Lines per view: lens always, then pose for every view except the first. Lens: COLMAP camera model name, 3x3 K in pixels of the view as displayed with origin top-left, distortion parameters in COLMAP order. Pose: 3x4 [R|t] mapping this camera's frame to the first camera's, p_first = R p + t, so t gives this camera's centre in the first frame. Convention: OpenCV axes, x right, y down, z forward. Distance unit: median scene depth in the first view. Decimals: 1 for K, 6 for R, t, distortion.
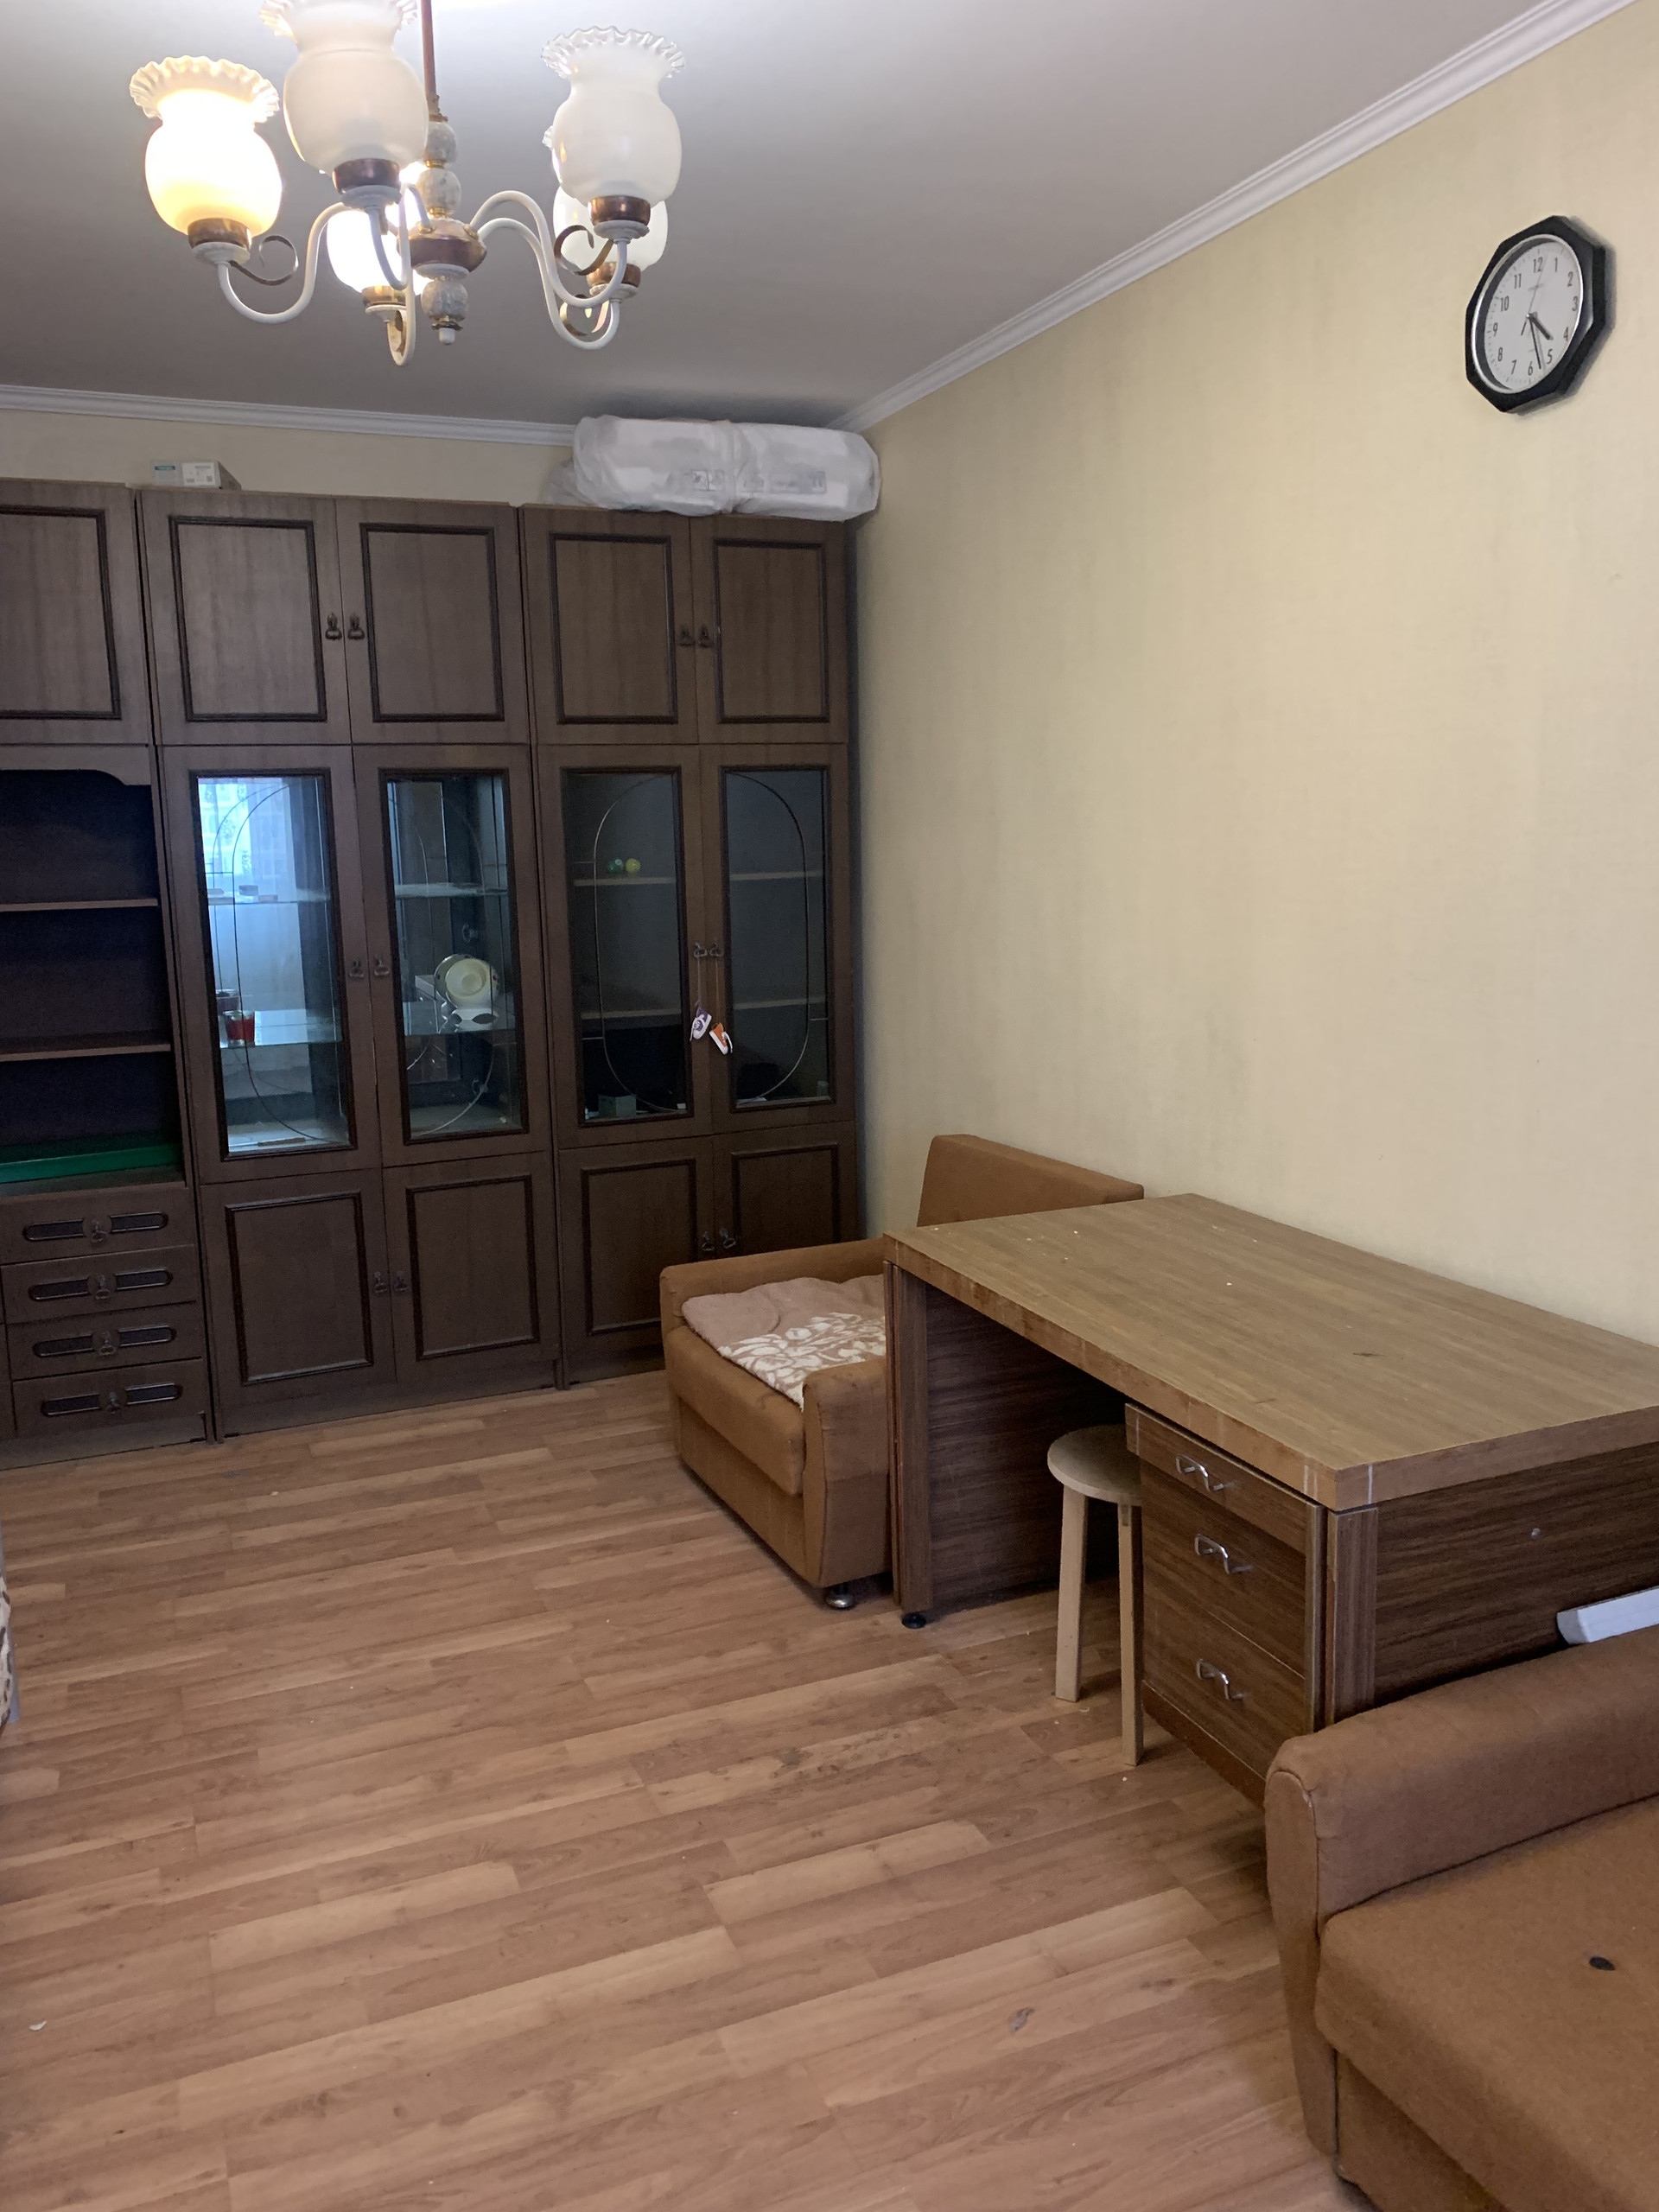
lens RADIAL K [[1696.4, 0, 817.3], [0, 1696.4, 1098.1], [0, 0, 1]] dist [0.032061, -0.028760]
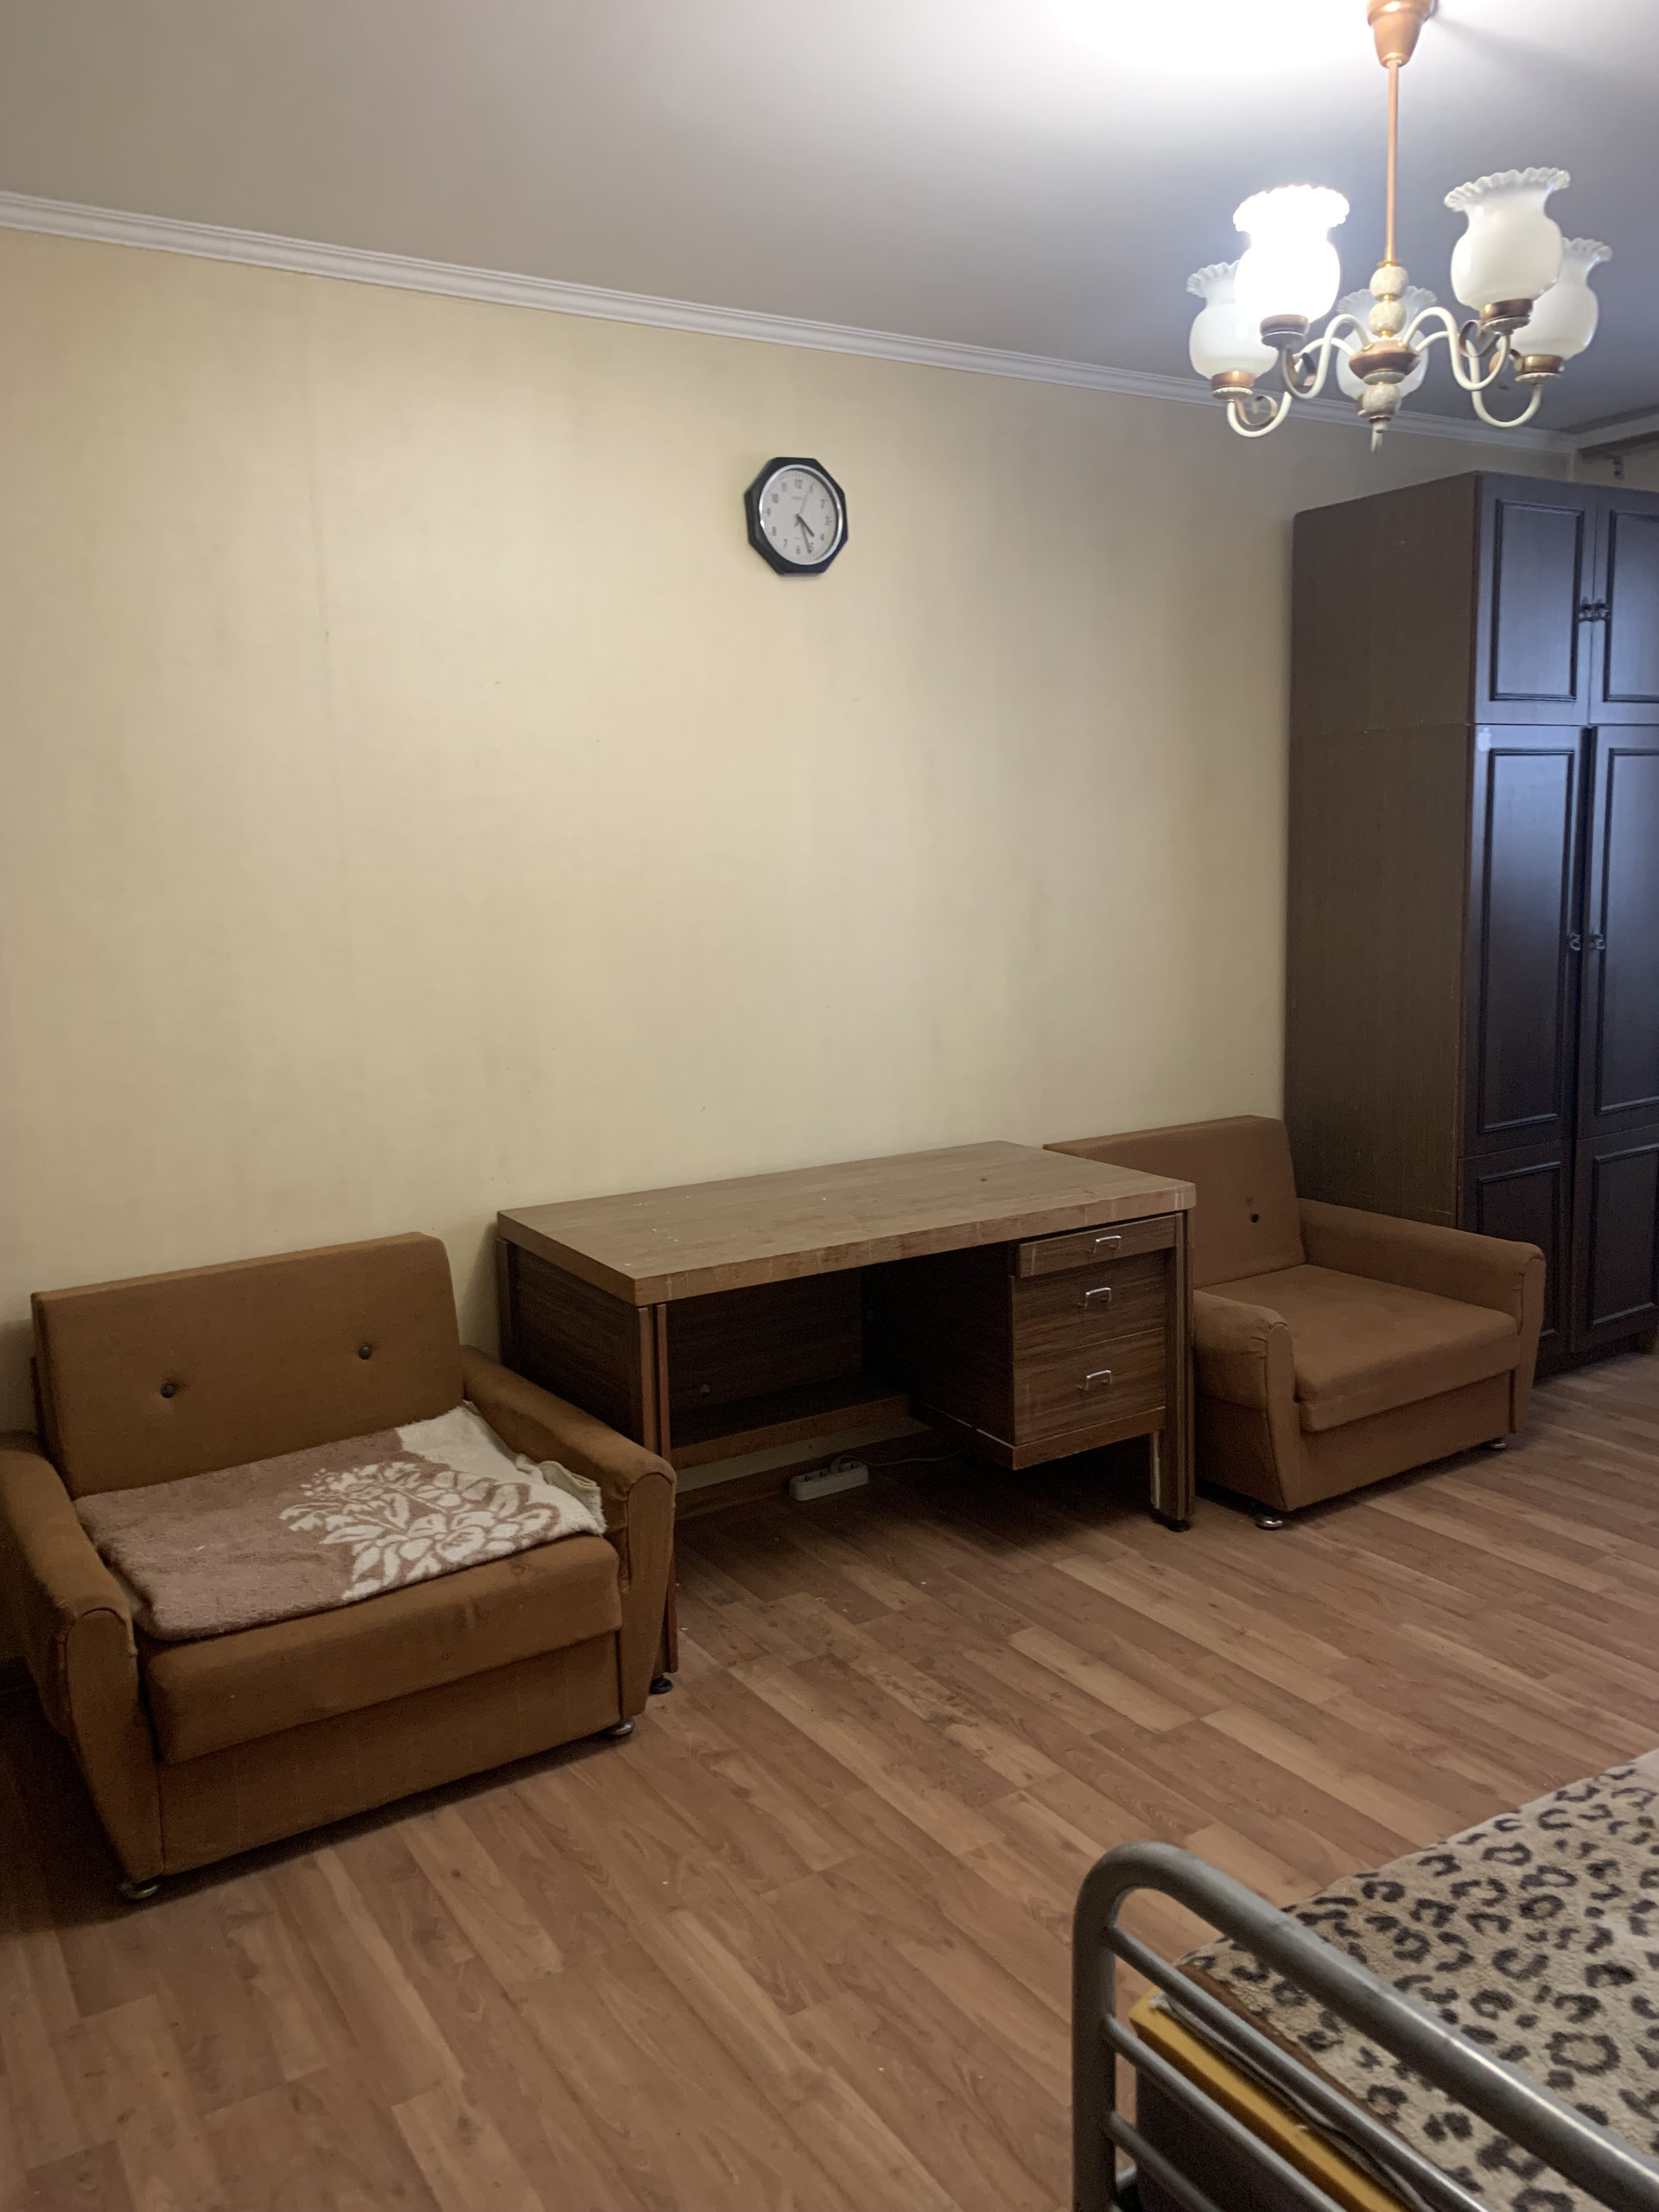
lens RADIAL K [[1696.4, 0, 817.8], [0, 1696.4, 1077.7], [0, 0, 1]] dist [0.032061, -0.028760]
pose [[-0.155100, -0.107631, 0.982018, -1.095412], [0.195658, 0.971009, 0.137327, -0.170725], [-0.968329, 0.213439, -0.129545, 1.249604]]
